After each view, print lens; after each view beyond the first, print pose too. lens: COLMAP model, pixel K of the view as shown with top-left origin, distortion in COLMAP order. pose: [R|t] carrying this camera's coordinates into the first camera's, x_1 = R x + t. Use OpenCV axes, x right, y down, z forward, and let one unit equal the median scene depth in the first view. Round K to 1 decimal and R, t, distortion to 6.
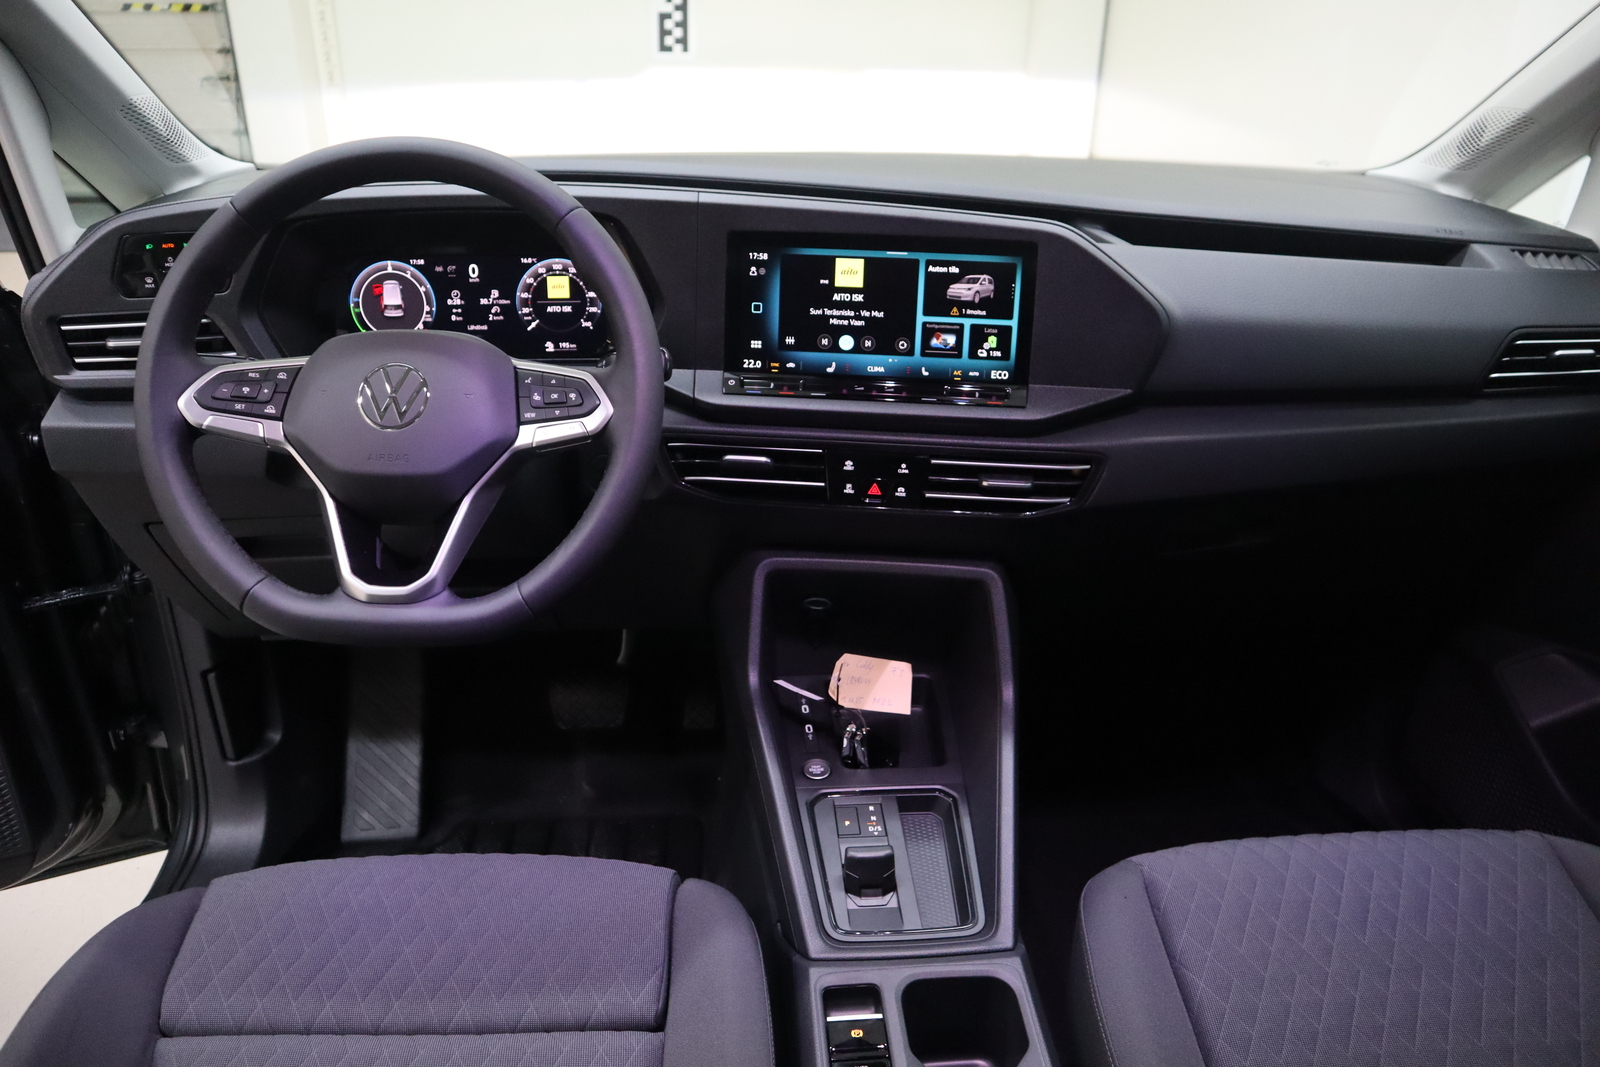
lens RADIAL K [[1114.3, 0, 800.0], [0, 1114.3, 533.5], [0, 0, 1]] dist [-0.125297, 0.076298]
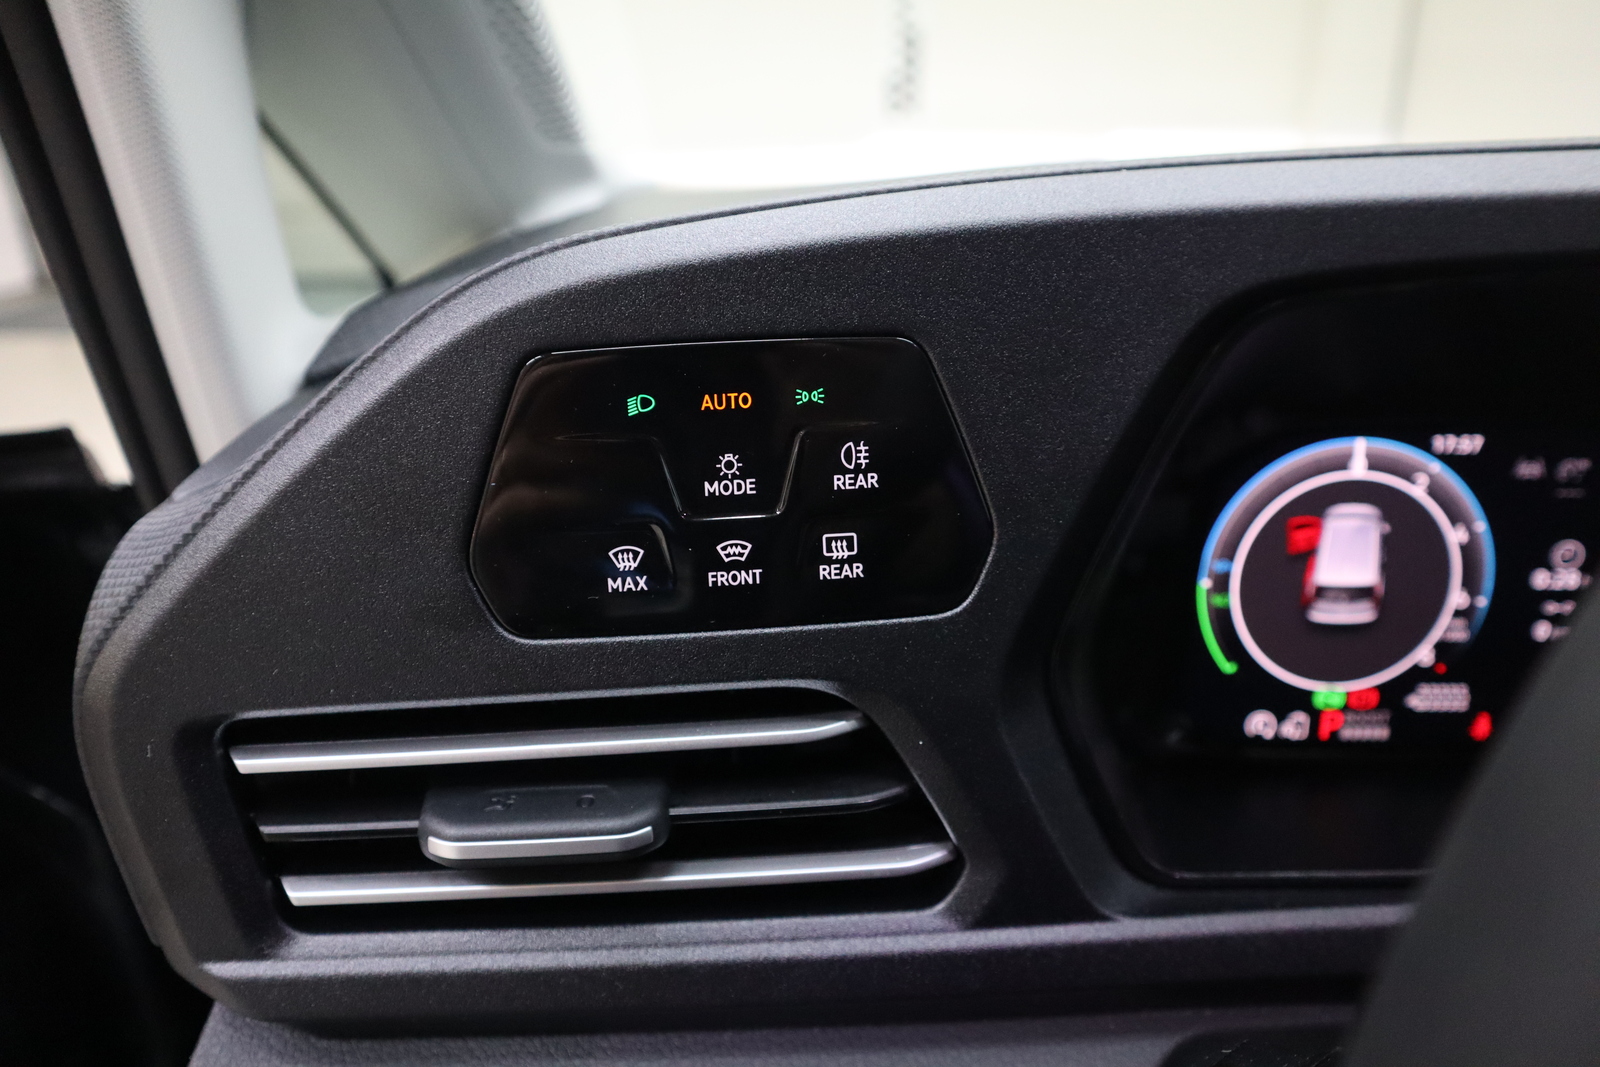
lens RADIAL K [[1114.3, 0, 800.0], [0, 1114.3, 533.5], [0, 0, 1]] dist [-0.125297, 0.076298]
pose [[0.989553, 0.010218, -0.143807, -0.520148], [-0.020907, 0.997112, -0.073012, -0.217400], [0.142646, 0.075256, 0.986909, 0.754059]]
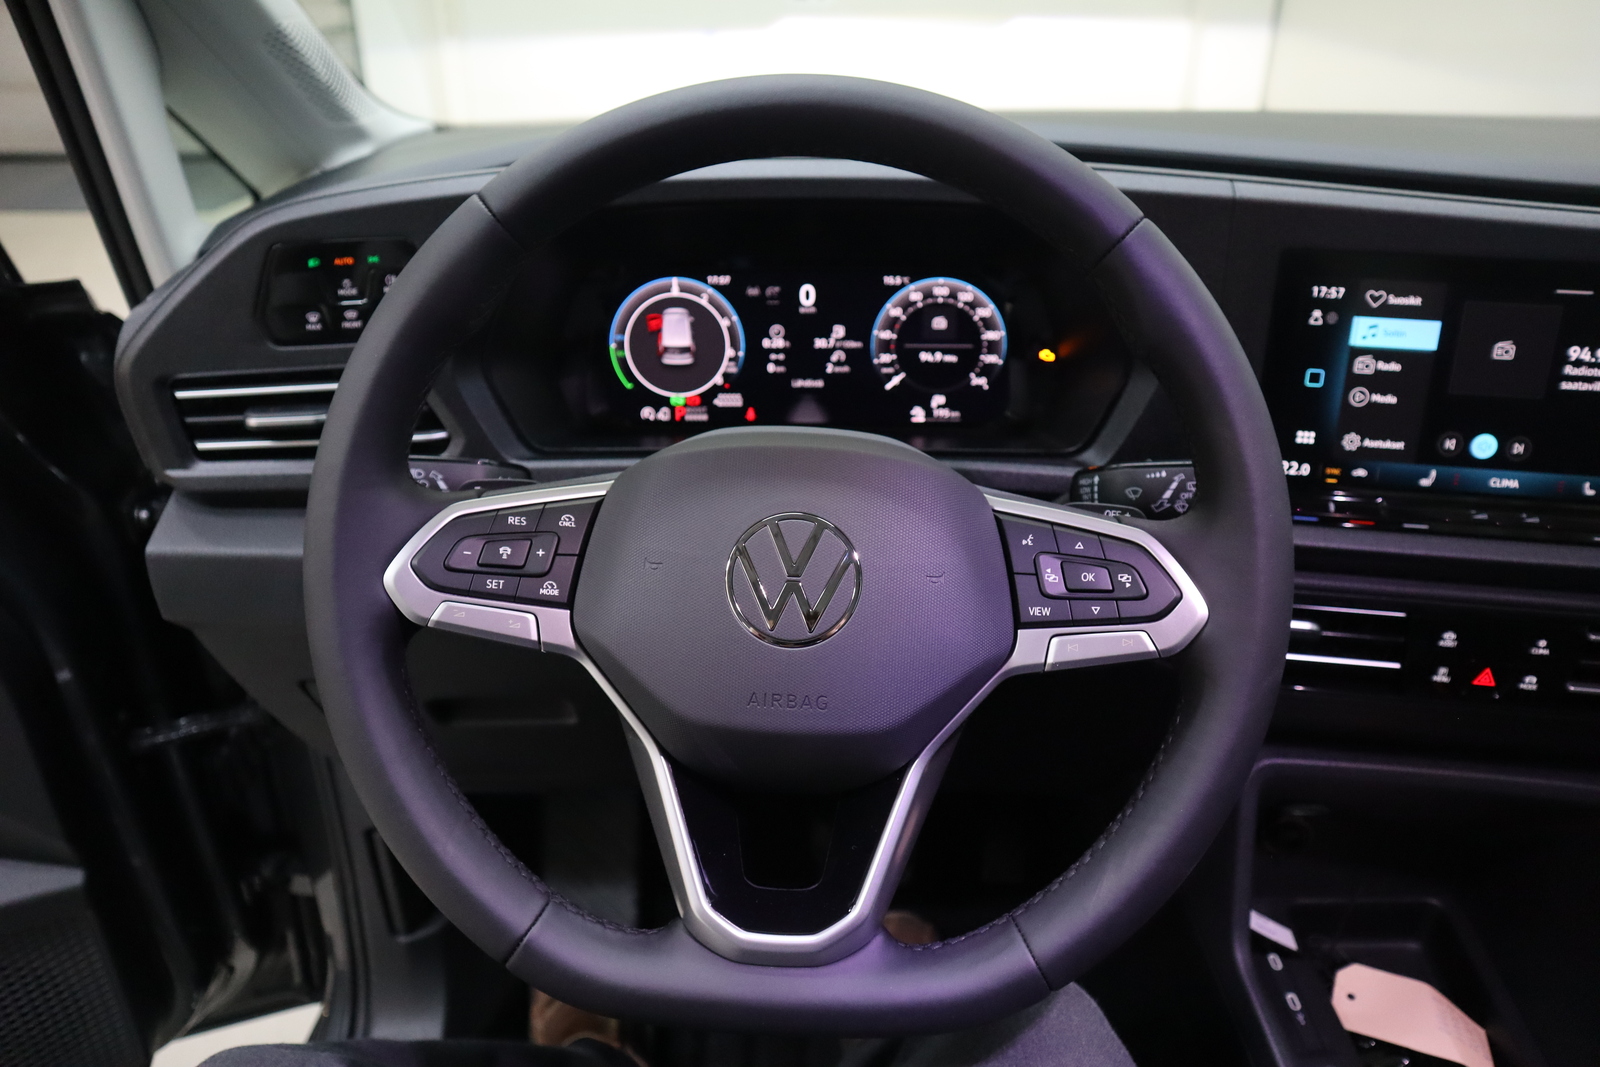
lens RADIAL K [[1123.7, 0, 800.0], [0, 1123.7, 533.5], [0, 0, 1]] dist [-0.118468, 0.082311]
pose [[0.995822, 0.021937, -0.088643, -0.262923], [-0.018921, 0.999218, 0.034728, -0.135429], [0.089335, -0.032905, 0.995458, 0.383096]]
